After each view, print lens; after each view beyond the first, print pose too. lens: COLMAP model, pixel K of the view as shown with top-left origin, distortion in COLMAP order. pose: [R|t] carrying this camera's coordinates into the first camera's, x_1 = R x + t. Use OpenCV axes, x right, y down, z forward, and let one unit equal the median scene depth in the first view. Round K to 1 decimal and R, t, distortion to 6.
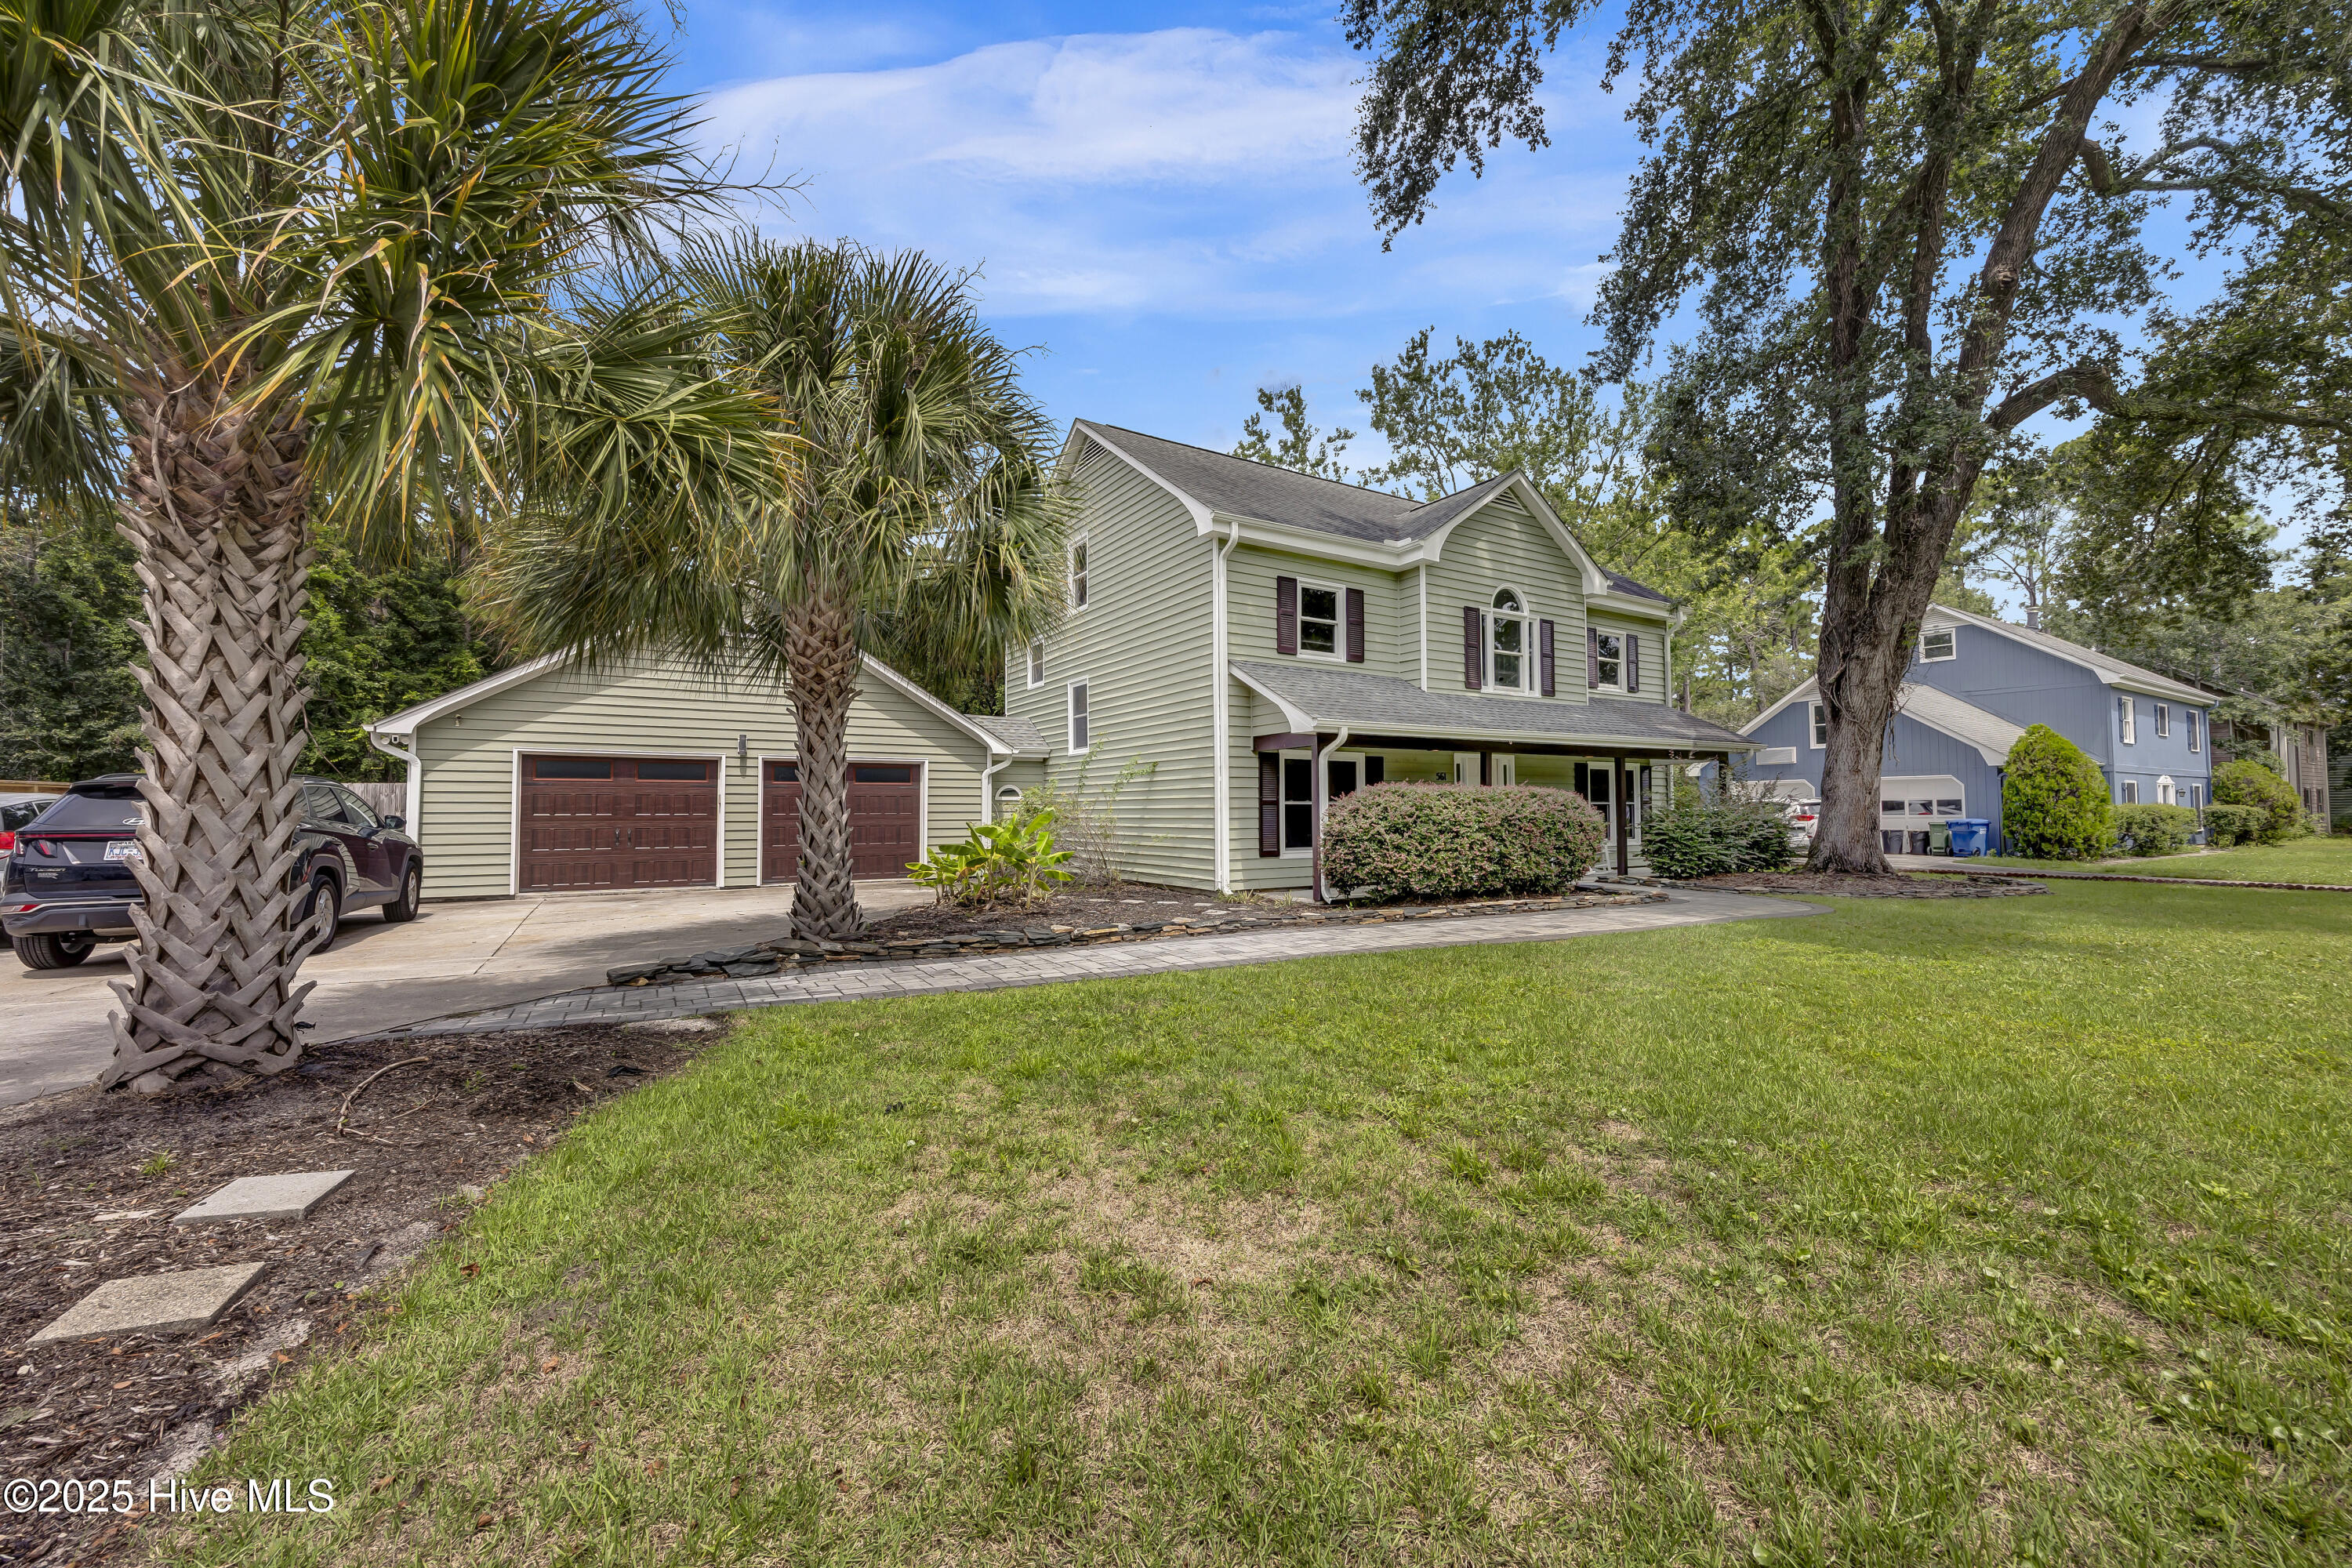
lens RADIAL K [[927.9, 0, 1177.5], [0, 927.9, 793.5], [0, 0, 1]] dist [0.001745, 0.000062]
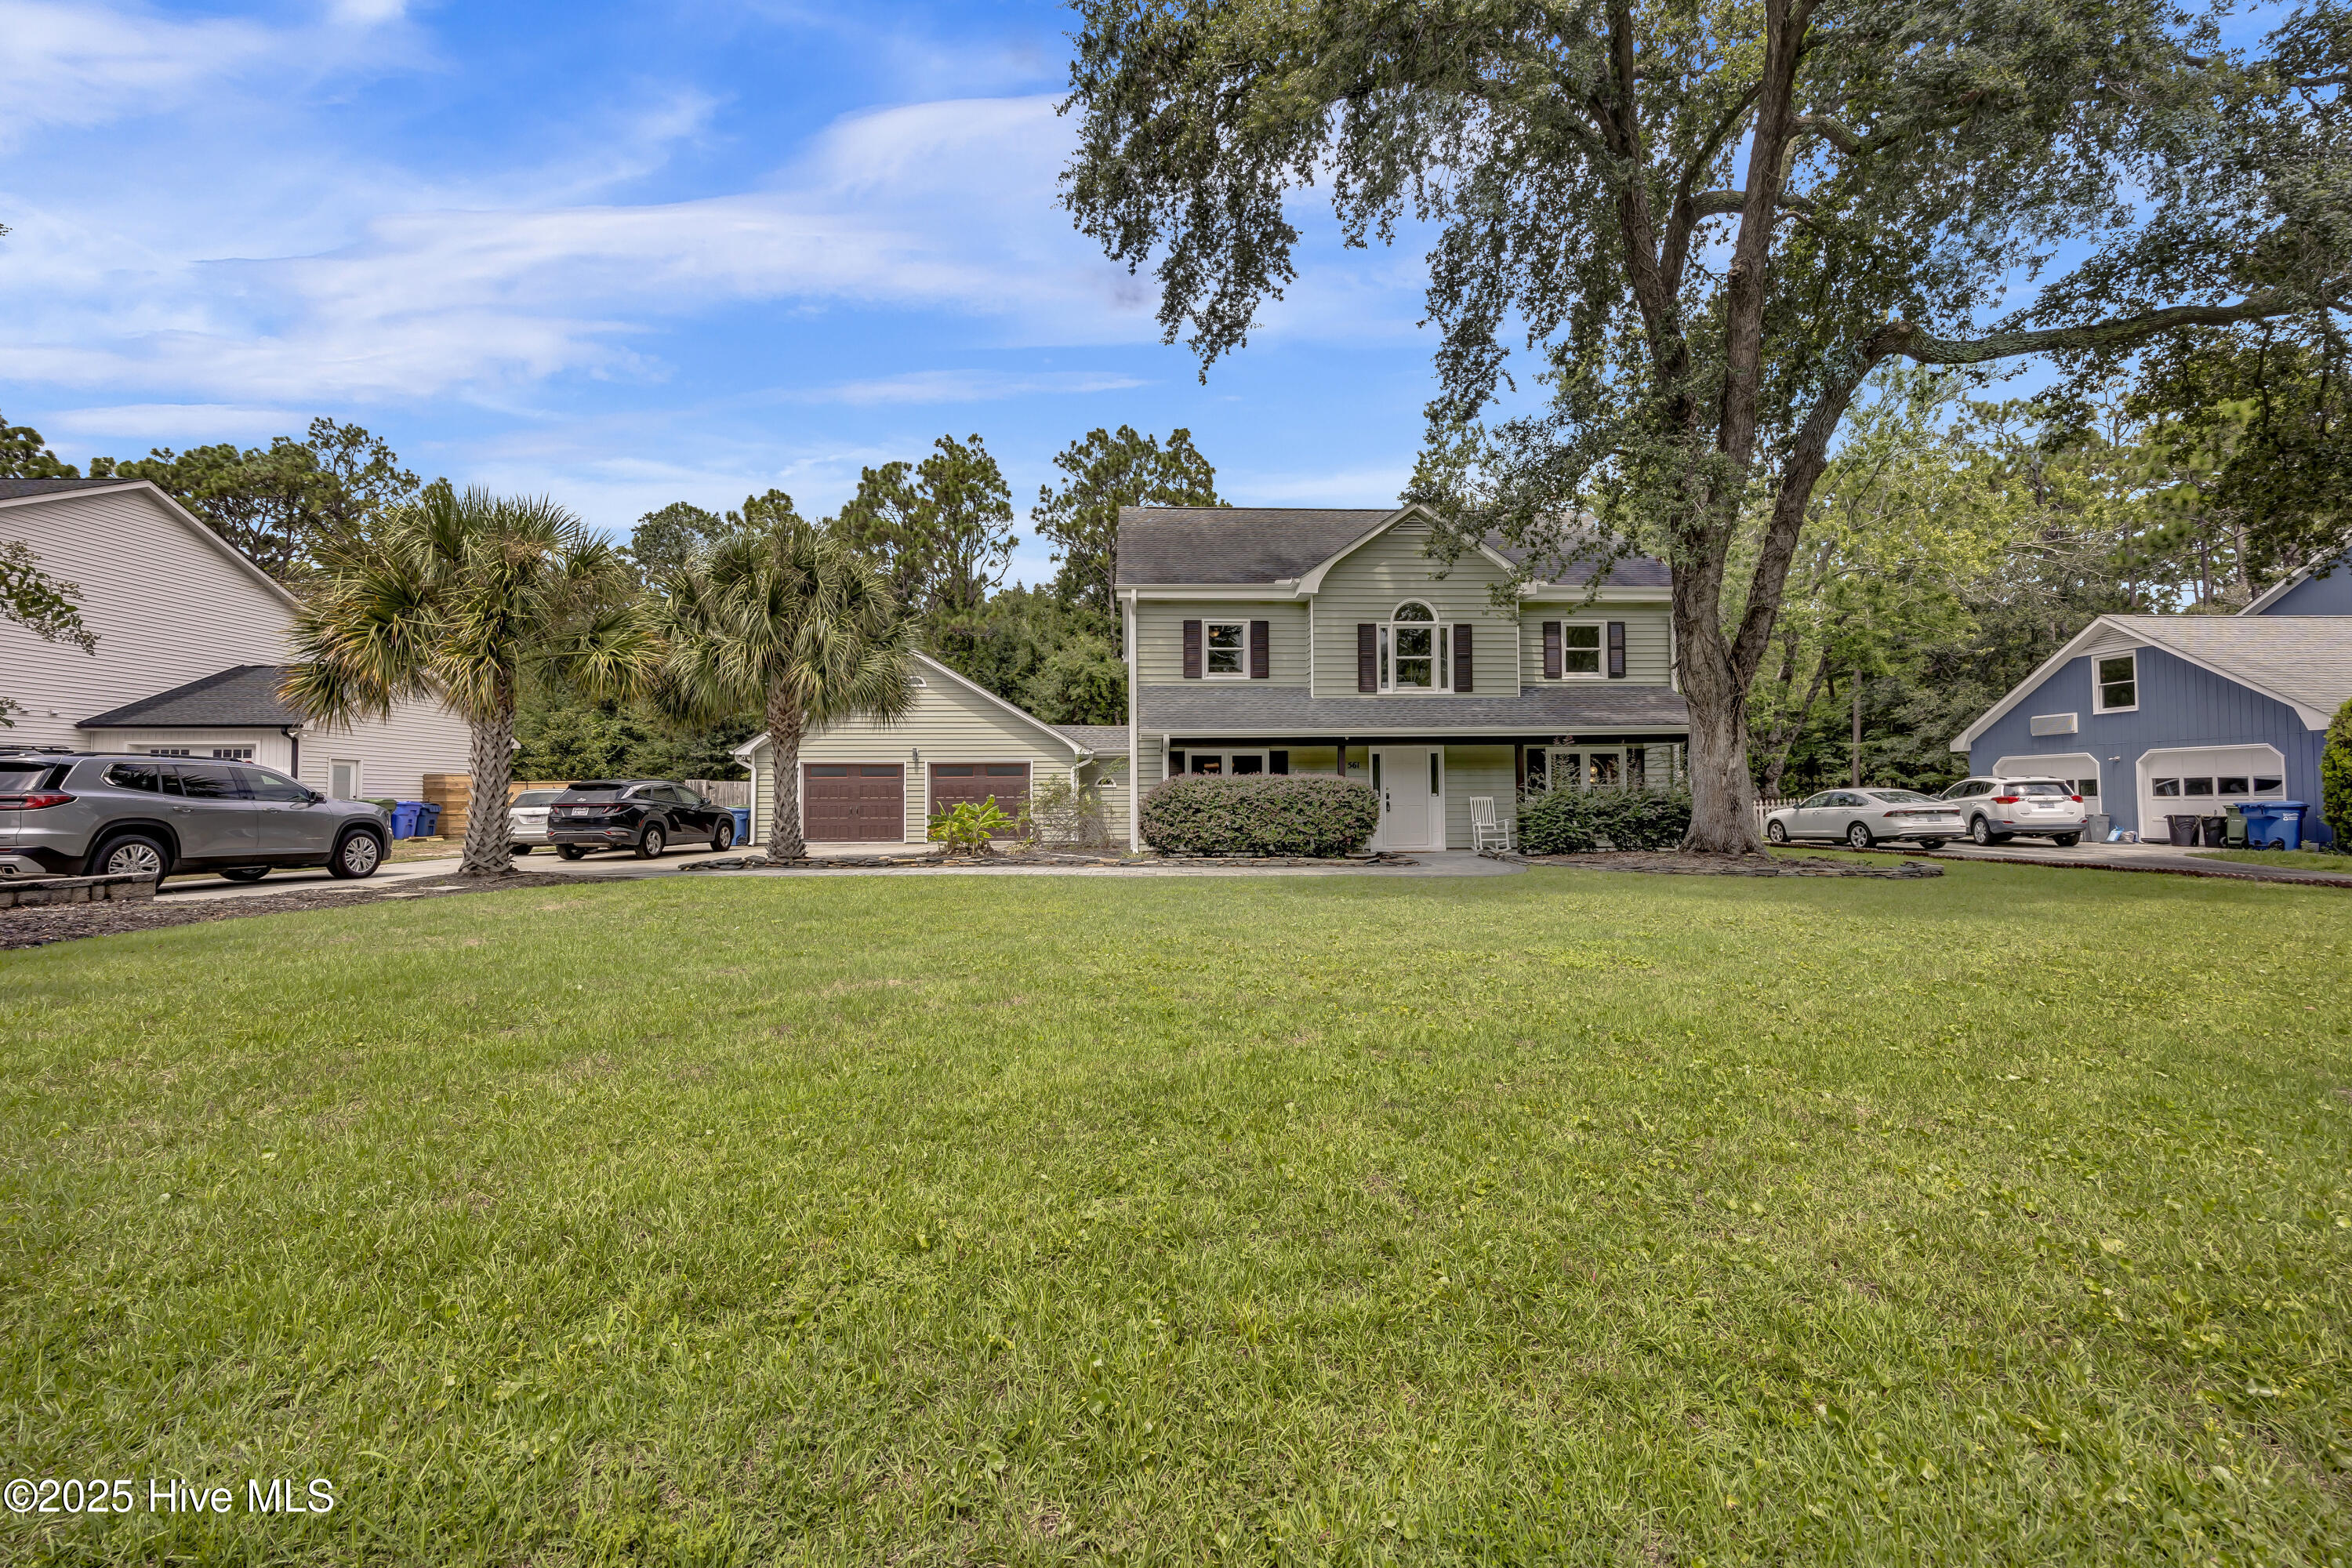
lens RADIAL K [[927.9, 0, 1166.7], [0, 927.9, 785.9], [0, 0, 1]] dist [0.001745, 0.000062]
pose [[0.870137, -0.008437, -0.492738, 0.701776], [0.012257, 0.999915, 0.004524, 0.000563], [0.492657, -0.009976, 0.870166, -0.181938]]
